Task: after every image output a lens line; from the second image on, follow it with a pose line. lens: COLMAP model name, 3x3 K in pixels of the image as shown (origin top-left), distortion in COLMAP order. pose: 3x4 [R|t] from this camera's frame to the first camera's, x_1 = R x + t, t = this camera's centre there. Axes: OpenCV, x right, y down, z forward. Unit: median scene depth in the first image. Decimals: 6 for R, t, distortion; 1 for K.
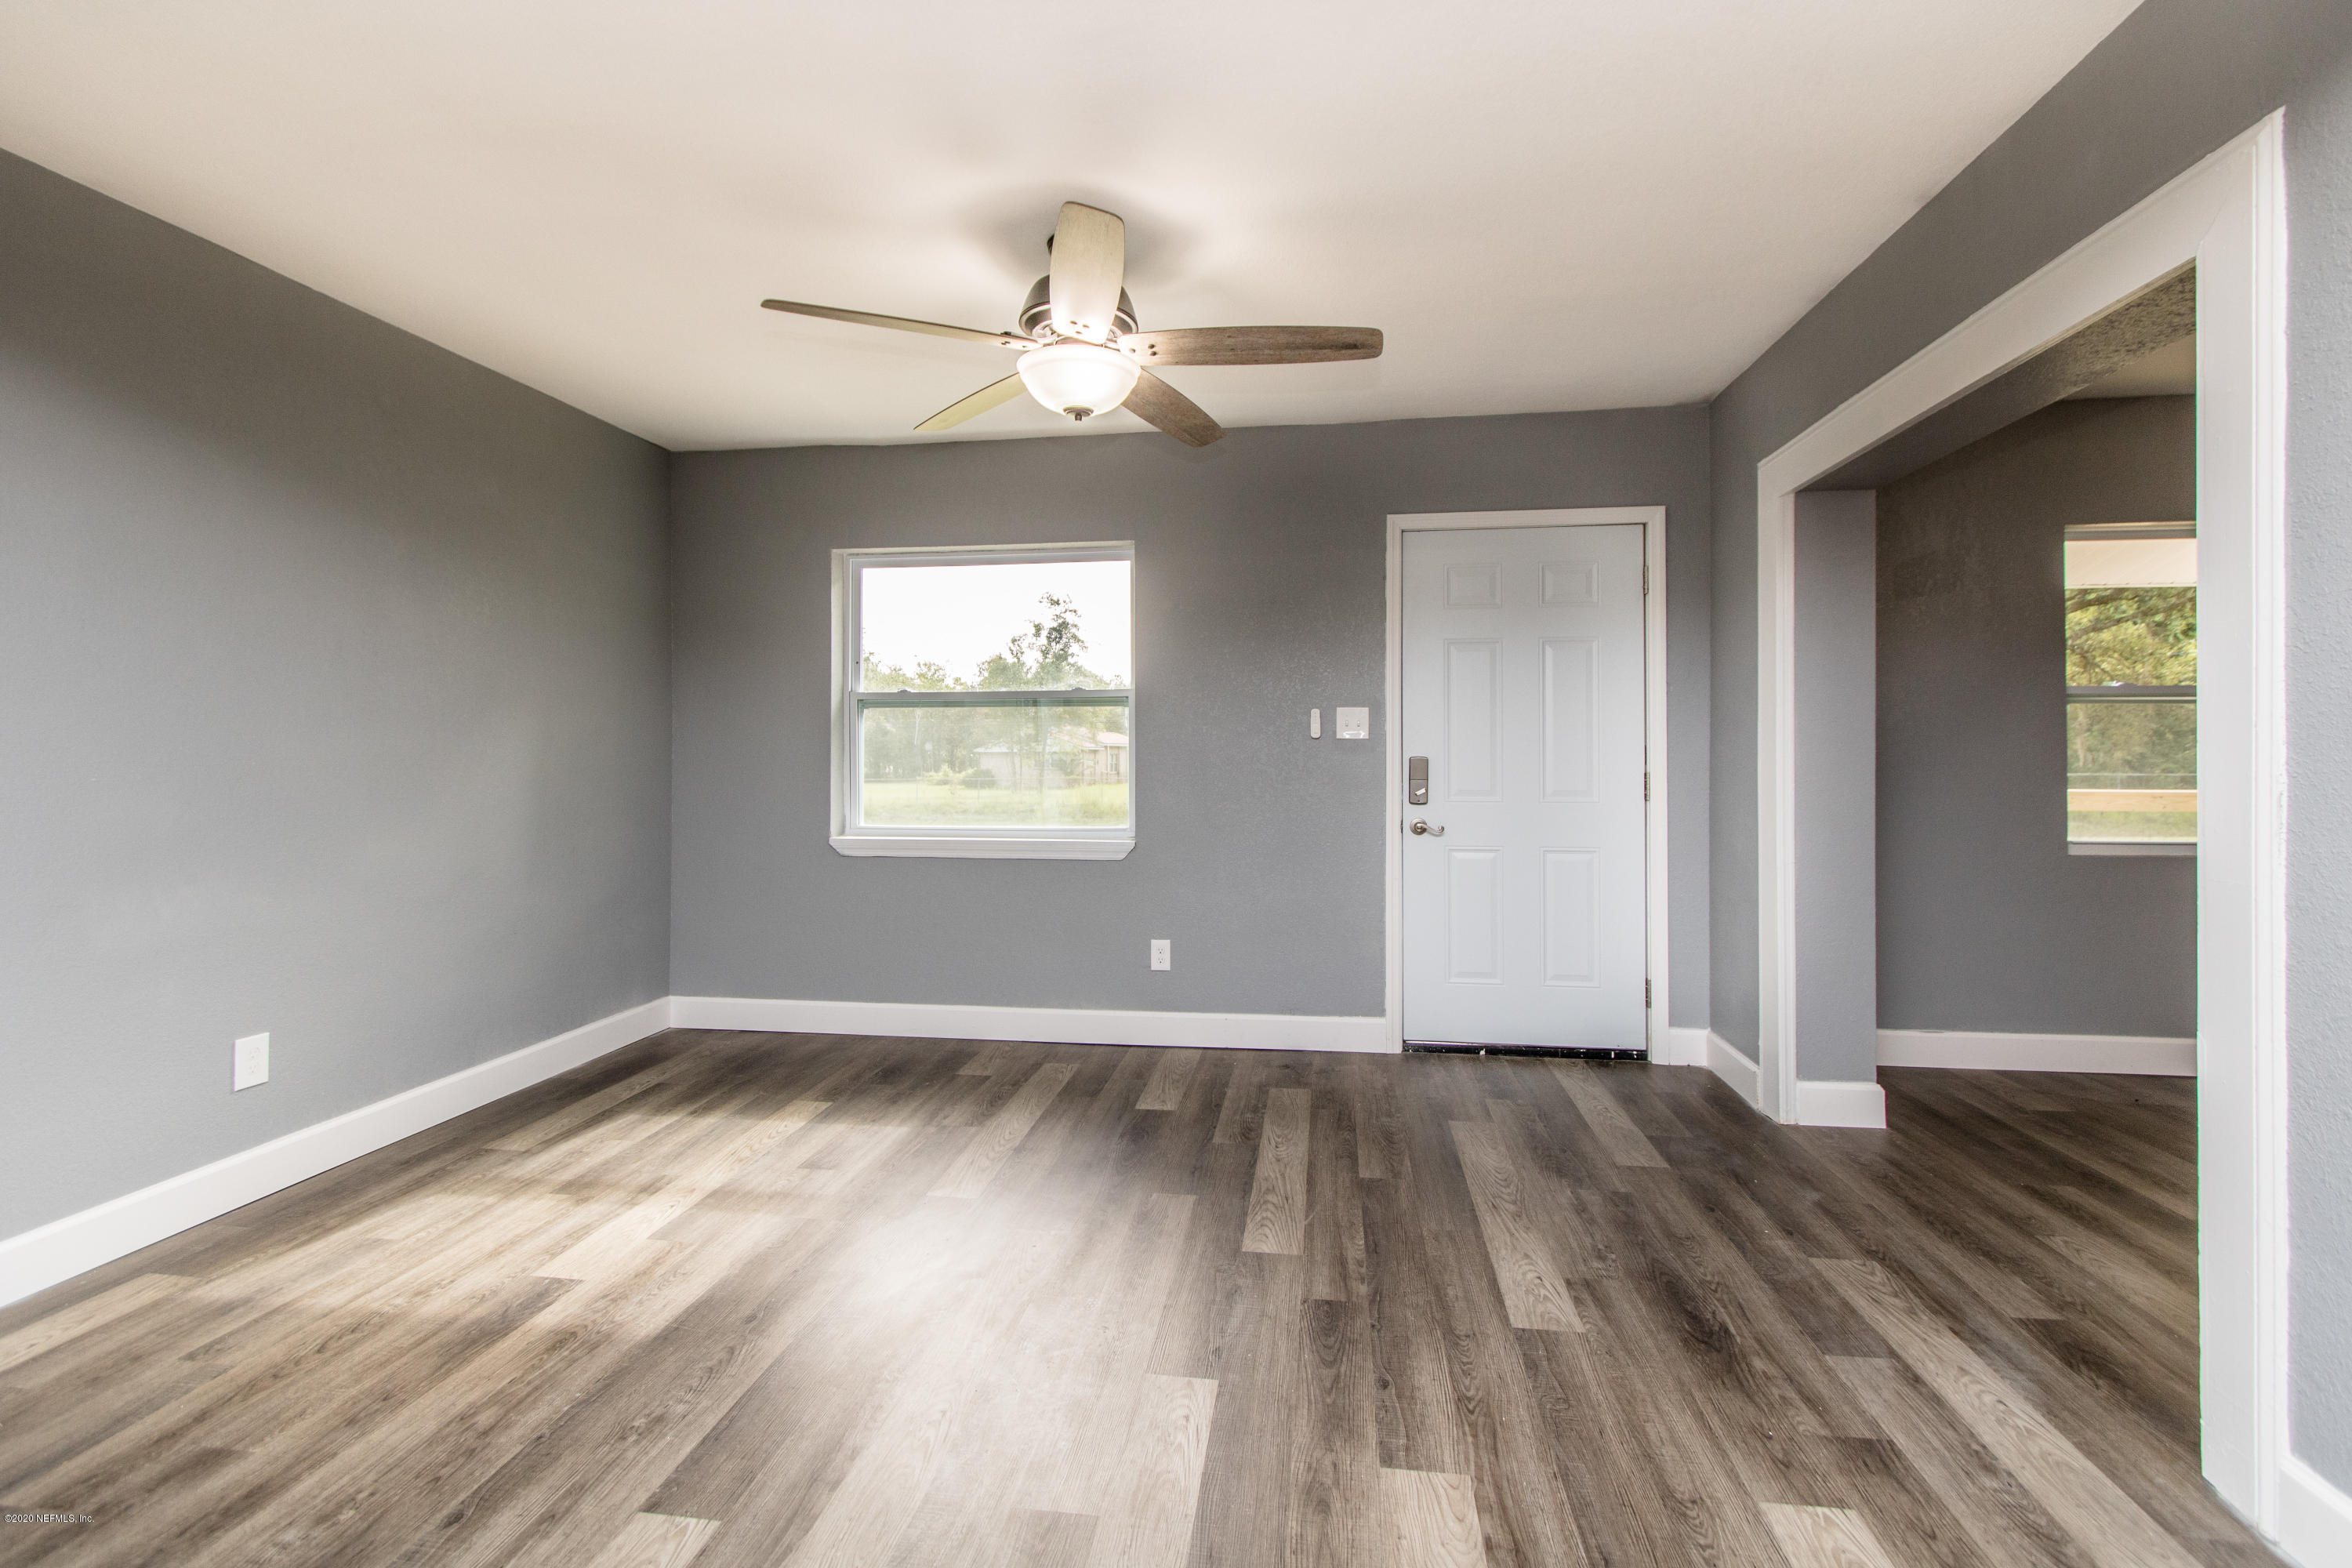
lens RADIAL K [[1086.5, 0, 1166.0], [0, 1086.5, 746.3], [0, 0, 1]] dist [0.011222, -0.004598]
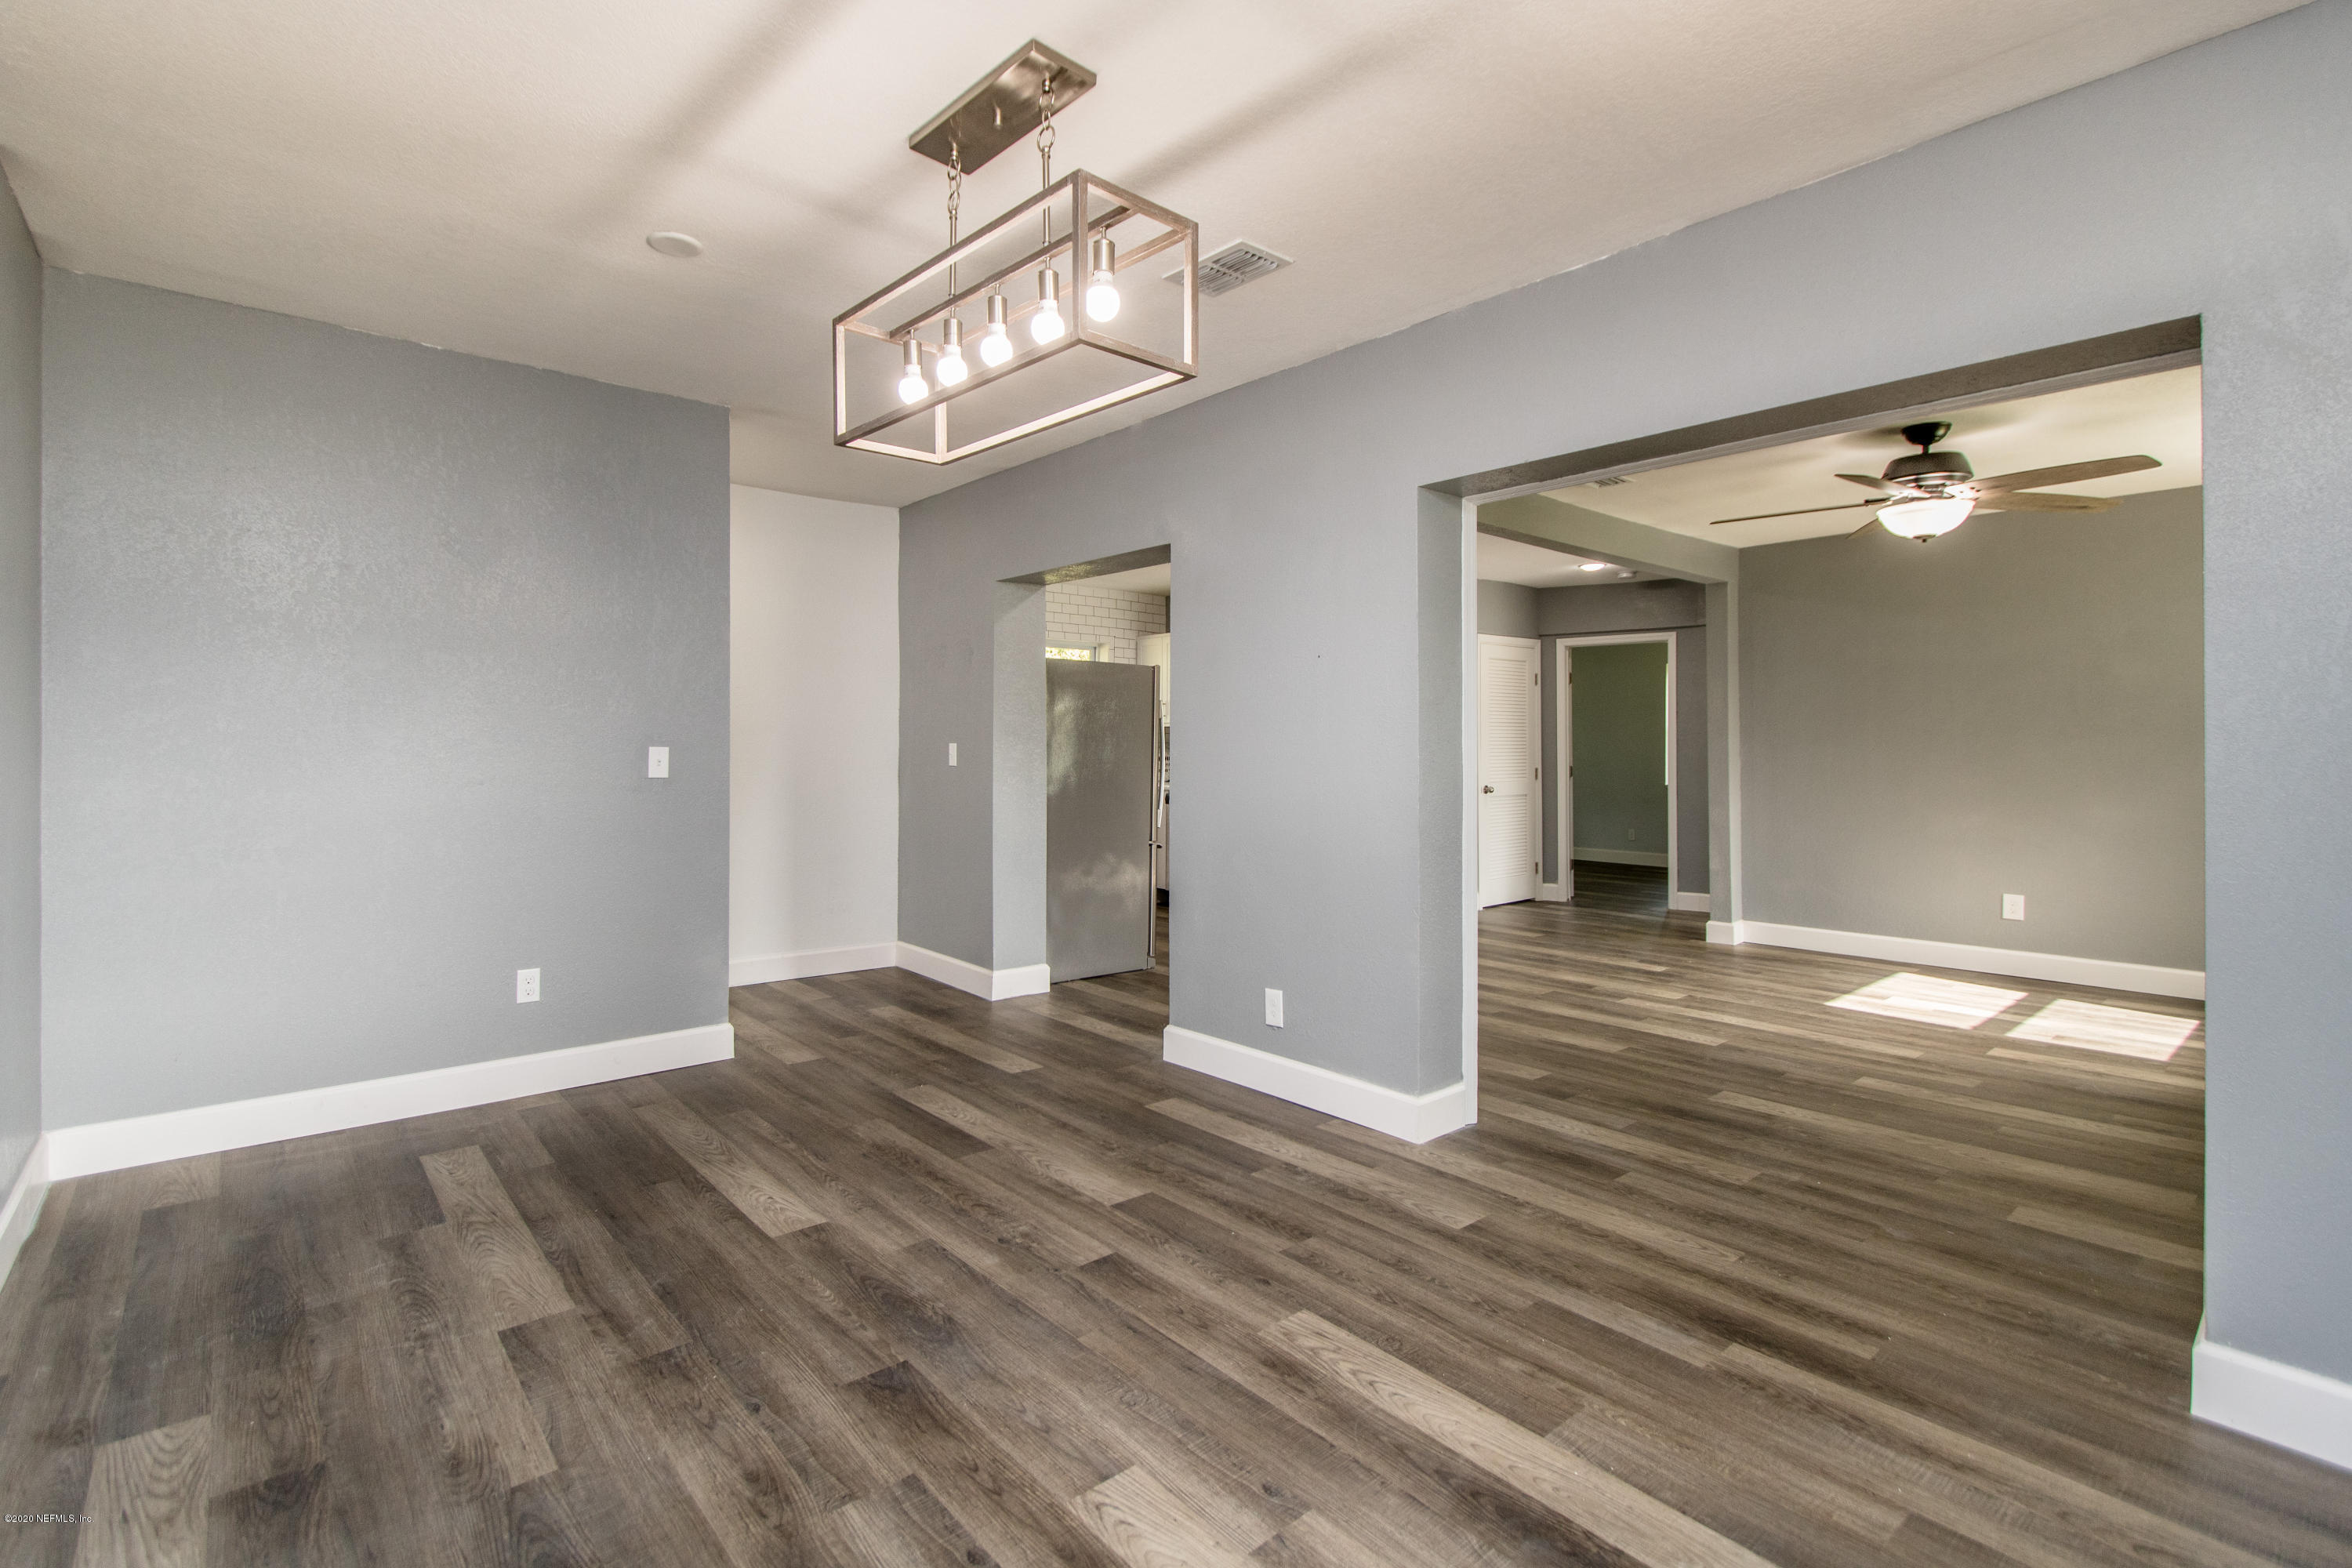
lens RADIAL K [[1086.5, 0, 1158.6], [0, 1086.5, 762.2], [0, 0, 1]] dist [0.011222, -0.004598]
pose [[-0.659124, 0.009550, -0.751974, 1.423485], [0.004786, 0.999952, 0.008504, -0.003752], [0.752019, 0.002006, -0.659138, 0.946846]]
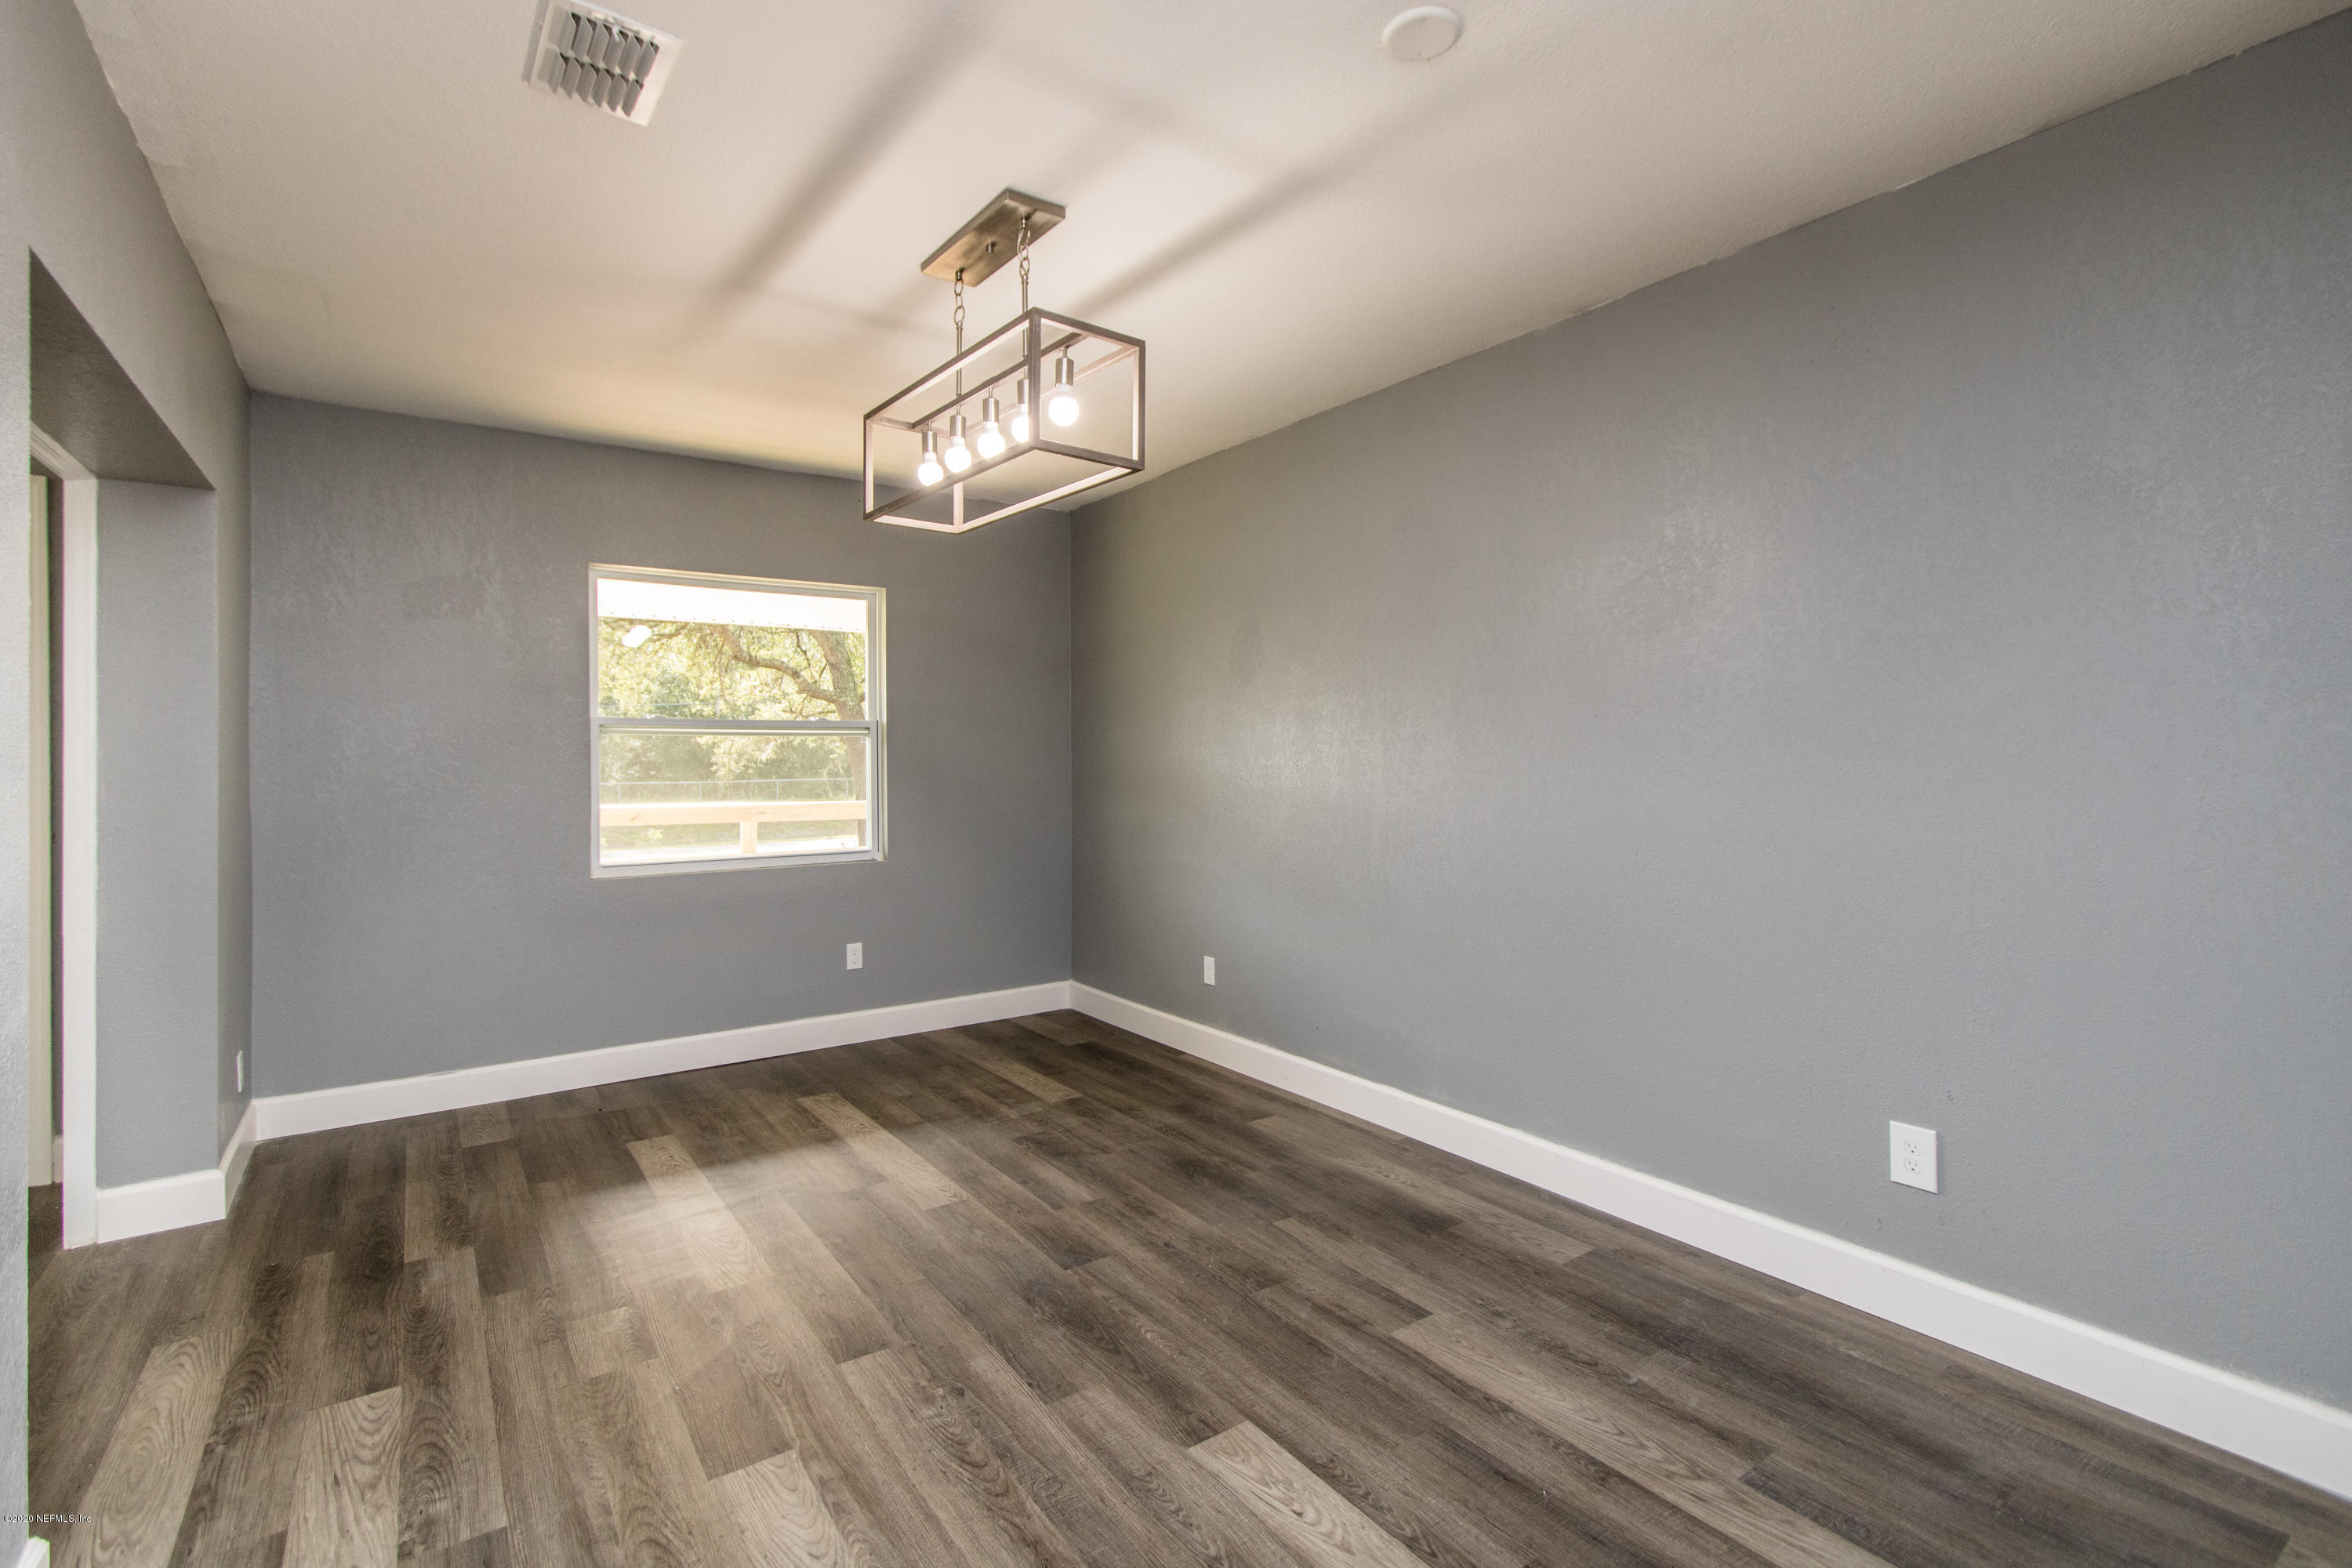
lens RADIAL K [[1086.5, 0, 1168.6], [0, 1086.5, 739.5], [0, 0, 1]] dist [0.011222, -0.004598]
pose [[0.727441, 0.006249, 0.686142, 0.592231], [-0.001823, 0.999973, -0.007174, -0.030495], [-0.686168, 0.003968, 0.727432, -0.161110]]
